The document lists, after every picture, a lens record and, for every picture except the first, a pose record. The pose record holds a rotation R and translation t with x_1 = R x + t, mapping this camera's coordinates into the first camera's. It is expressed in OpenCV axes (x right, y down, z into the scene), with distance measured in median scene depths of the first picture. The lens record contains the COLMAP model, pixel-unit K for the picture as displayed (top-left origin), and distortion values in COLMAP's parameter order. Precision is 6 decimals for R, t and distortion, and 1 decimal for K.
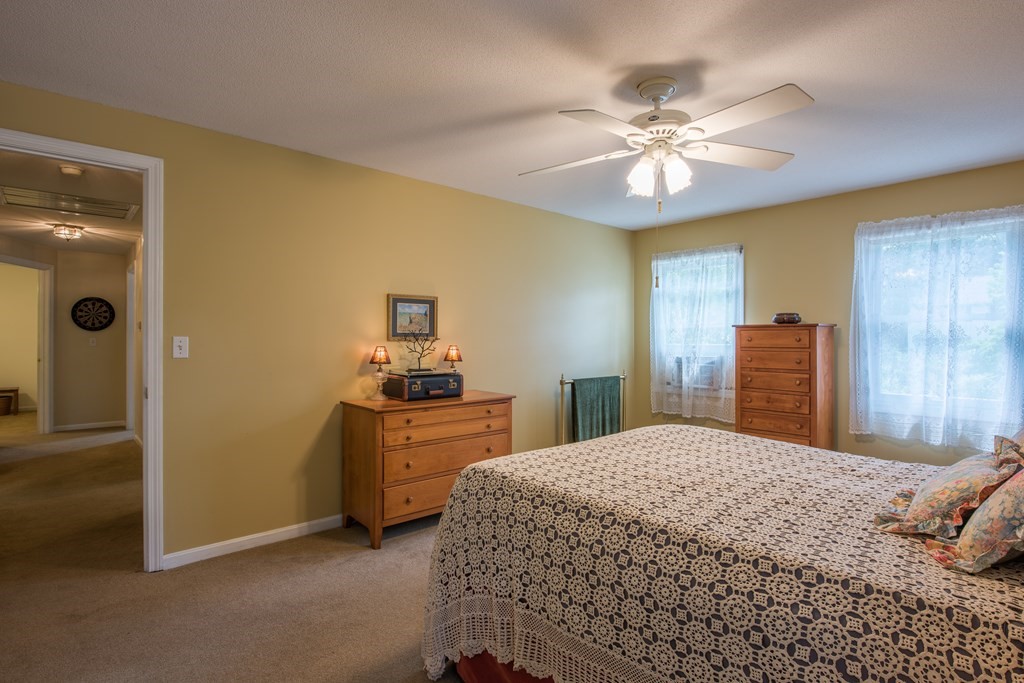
lens RADIAL K [[508.7, 0, 510.5], [0, 508.7, 340.5], [0, 0, 1]] dist [-0.003631, -0.005304]
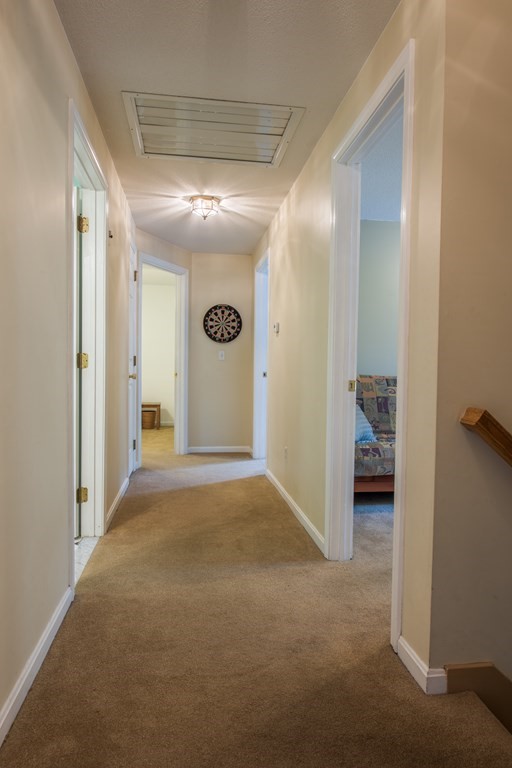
lens RADIAL K [[507.3, 0, 258.2], [0, 507.3, 384.0], [0, 0, 1]] dist [0.001216, 0.006591]
pose [[0.832258, 0.022938, -0.553913, -0.283954], [-0.007143, 0.999504, 0.030658, 0.025409], [0.554342, -0.021559, 0.832010, 0.300569]]
